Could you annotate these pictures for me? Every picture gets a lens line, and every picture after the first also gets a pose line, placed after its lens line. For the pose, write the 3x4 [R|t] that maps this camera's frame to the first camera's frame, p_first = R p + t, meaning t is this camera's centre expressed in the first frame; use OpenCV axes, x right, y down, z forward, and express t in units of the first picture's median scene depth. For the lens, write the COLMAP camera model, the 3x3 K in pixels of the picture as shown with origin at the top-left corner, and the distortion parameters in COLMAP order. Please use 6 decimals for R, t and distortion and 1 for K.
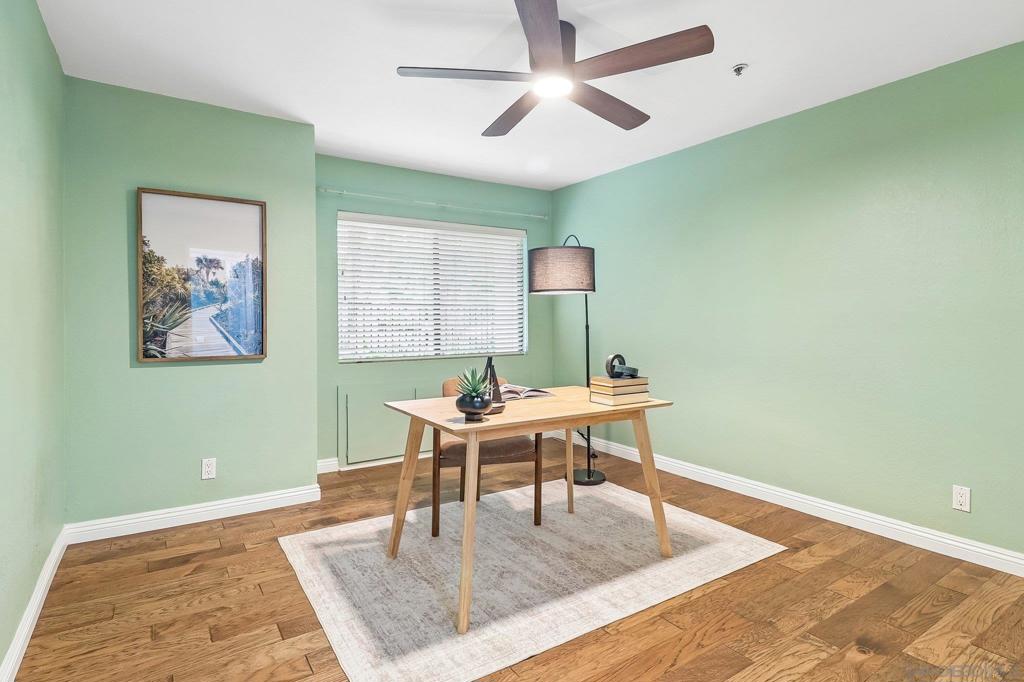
lens RADIAL K [[534.4, 0, 512.6], [0, 534.4, 322.3], [0, 0, 1]] dist [0.000837, -0.001422]
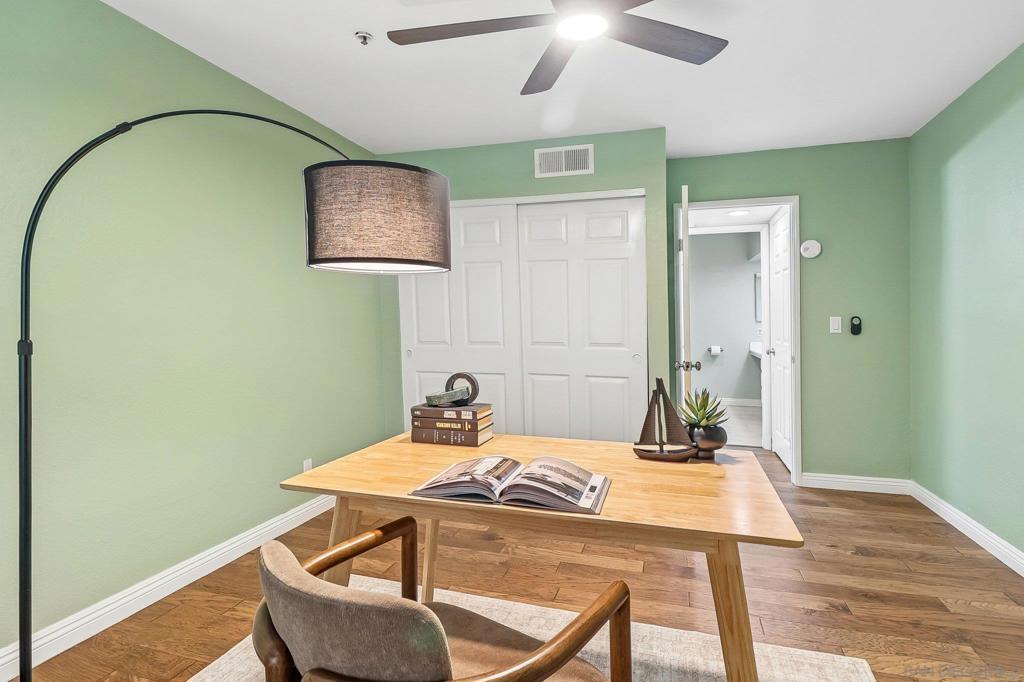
lens RADIAL K [[534.4, 0, 512.6], [0, 534.4, 322.3], [0, 0, 1]] dist [0.000837, -0.001422]
pose [[-0.630463, -0.005423, 0.776201, -0.463936], [0.001235, 0.999967, 0.007990, -0.022209], [-0.776219, 0.005996, -0.630435, 1.584074]]
